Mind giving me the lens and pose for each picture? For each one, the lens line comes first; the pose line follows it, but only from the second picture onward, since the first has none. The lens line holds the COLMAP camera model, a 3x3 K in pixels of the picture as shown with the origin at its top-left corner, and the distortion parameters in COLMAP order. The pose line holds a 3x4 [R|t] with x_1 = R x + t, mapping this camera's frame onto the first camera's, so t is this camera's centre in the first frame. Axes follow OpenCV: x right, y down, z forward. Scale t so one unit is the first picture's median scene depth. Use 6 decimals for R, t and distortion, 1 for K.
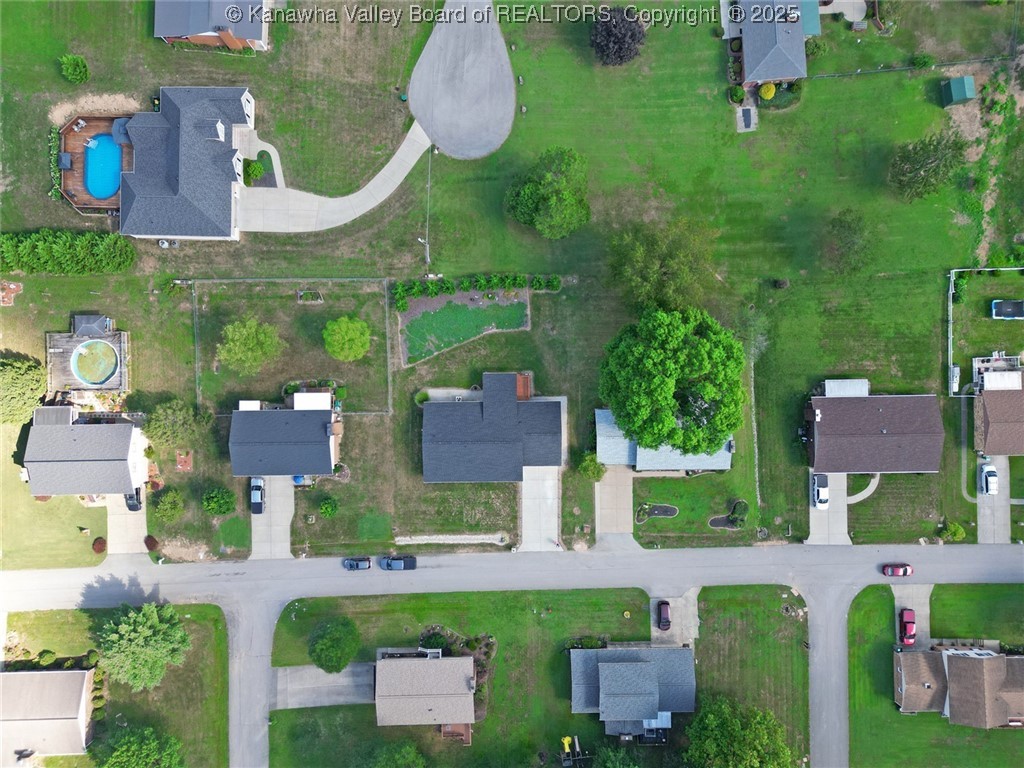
lens RADIAL K [[718.8, 0, 514.3], [0, 718.8, 380.2], [0, 0, 1]] dist [0.050442, -0.031401]
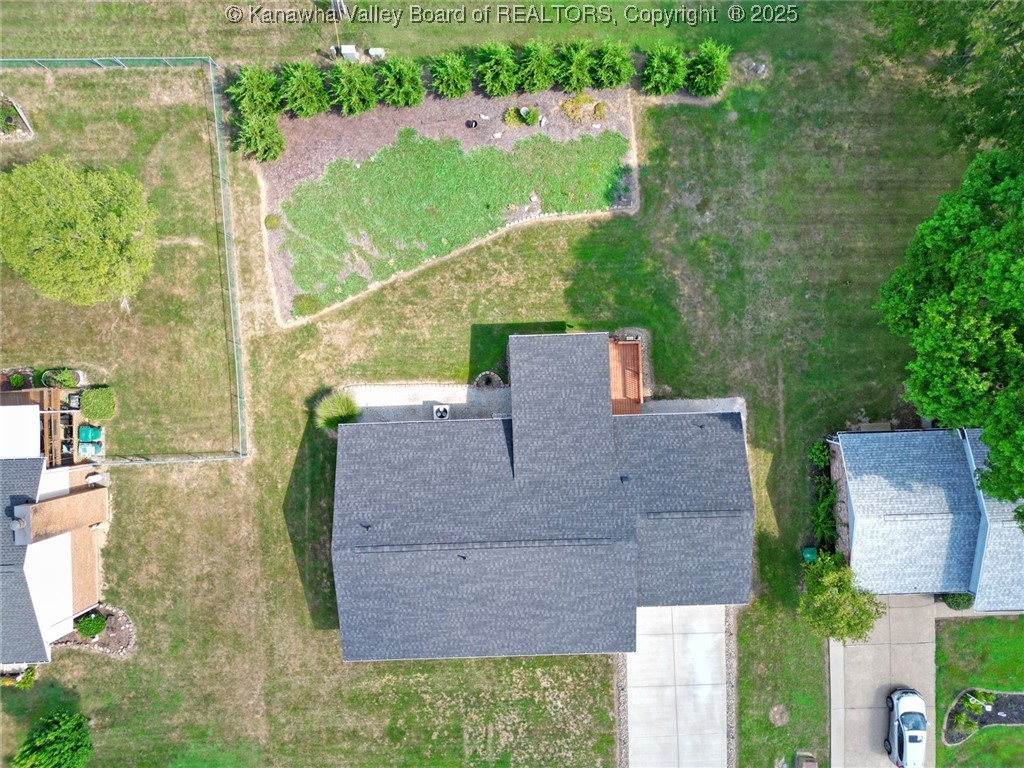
lens RADIAL K [[718.8, 0, 508.3], [0, 718.8, 382.9], [0, 0, 1]] dist [0.050442, -0.031401]
pose [[0.999676, -0.025121, -0.004124, -0.042761], [0.025140, 0.999673, 0.004587, 0.010911], [0.004007, -0.004689, 0.999981, 0.646753]]
